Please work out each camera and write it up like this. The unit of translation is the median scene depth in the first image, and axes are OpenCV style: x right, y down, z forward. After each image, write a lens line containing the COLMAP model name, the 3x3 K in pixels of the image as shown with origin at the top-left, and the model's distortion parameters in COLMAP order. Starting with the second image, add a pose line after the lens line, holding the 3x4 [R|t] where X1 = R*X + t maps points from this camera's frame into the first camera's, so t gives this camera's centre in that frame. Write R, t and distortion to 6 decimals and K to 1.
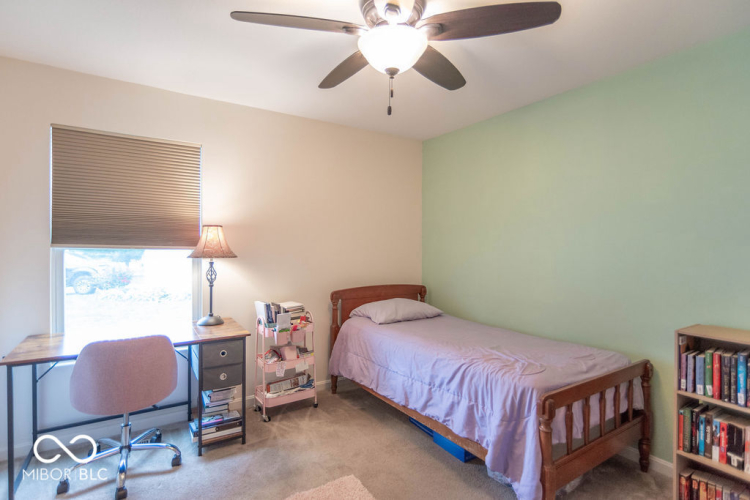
lens RADIAL K [[390.1, 0, 367.2], [0, 390.1, 249.1], [0, 0, 1]] dist [-0.004048, 0.000233]
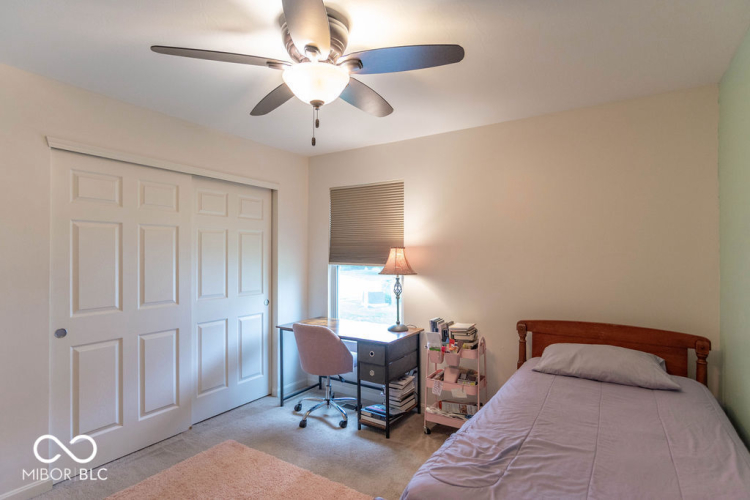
lens RADIAL K [[390.1, 0, 367.2], [0, 390.1, 249.1], [0, 0, 1]] dist [-0.004048, 0.000233]
pose [[0.403215, -0.019629, -0.914895, 0.677827], [-0.007408, 0.999667, -0.024713, -0.025670], [0.915075, 0.016742, 0.402935, 0.446445]]
